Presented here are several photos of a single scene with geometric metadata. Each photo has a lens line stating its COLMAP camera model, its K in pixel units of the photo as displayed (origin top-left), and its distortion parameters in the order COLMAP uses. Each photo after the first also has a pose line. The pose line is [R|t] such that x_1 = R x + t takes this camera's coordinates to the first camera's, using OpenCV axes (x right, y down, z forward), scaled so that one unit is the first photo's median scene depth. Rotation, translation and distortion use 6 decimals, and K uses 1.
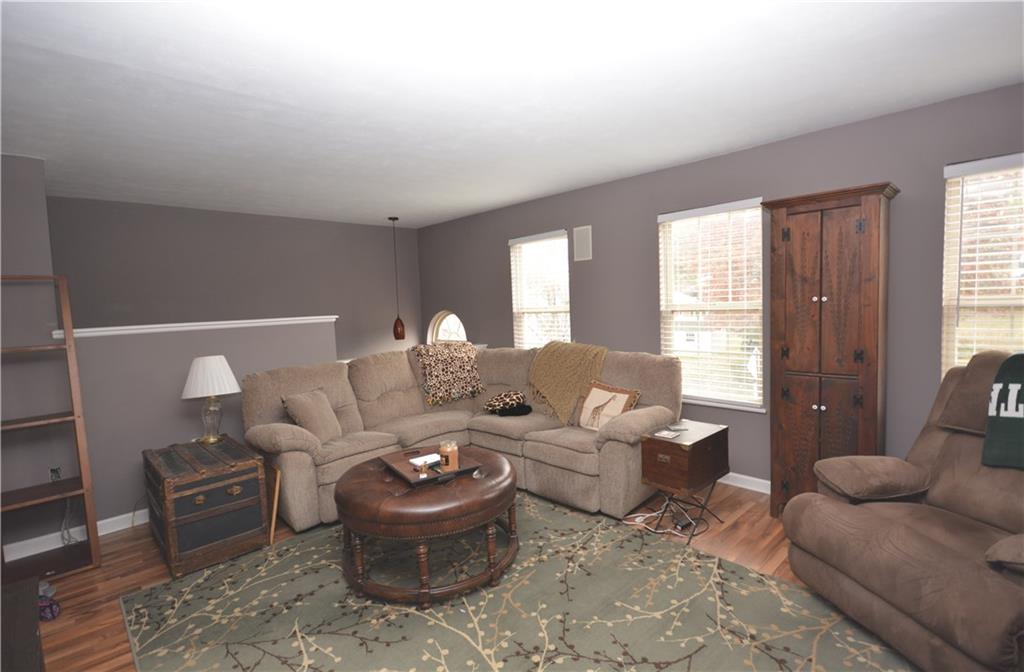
lens RADIAL K [[481.0, 0, 511.7], [0, 481.0, 335.2], [0, 0, 1]] dist [-0.003010, -0.000347]
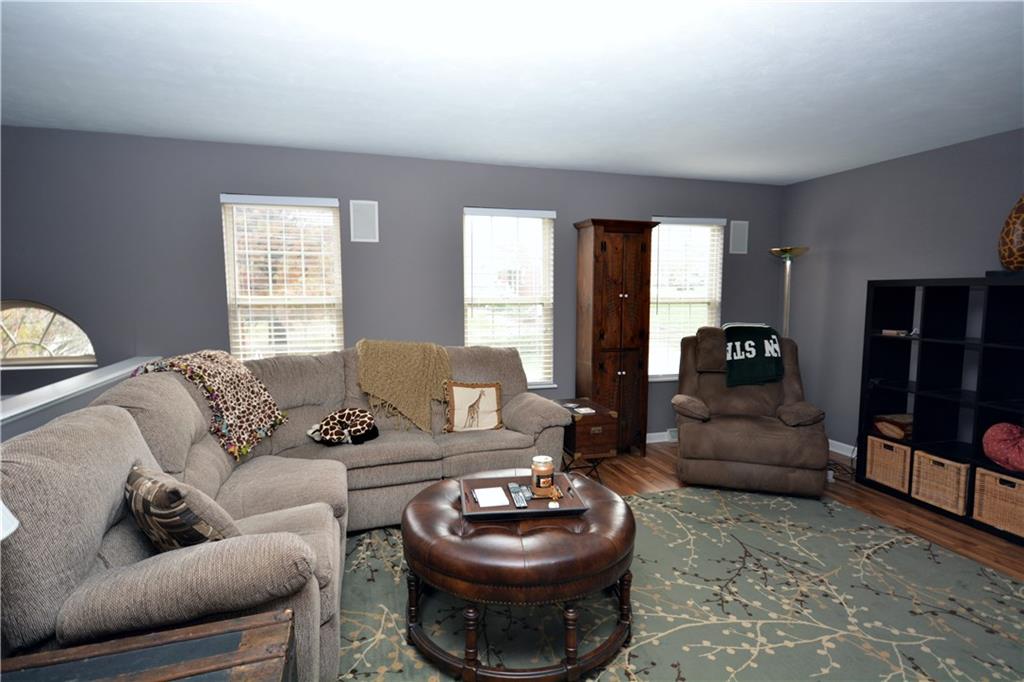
lens RADIAL K [[521.2, 0, 508.9], [0, 521.2, 342.3], [0, 0, 1]] dist [-0.000722, 0.000223]
pose [[0.451841, -0.048122, 0.890800, -0.841291], [0.043211, 0.998553, 0.032025, -0.002685], [-0.891052, 0.024022, 0.453266, 0.587089]]
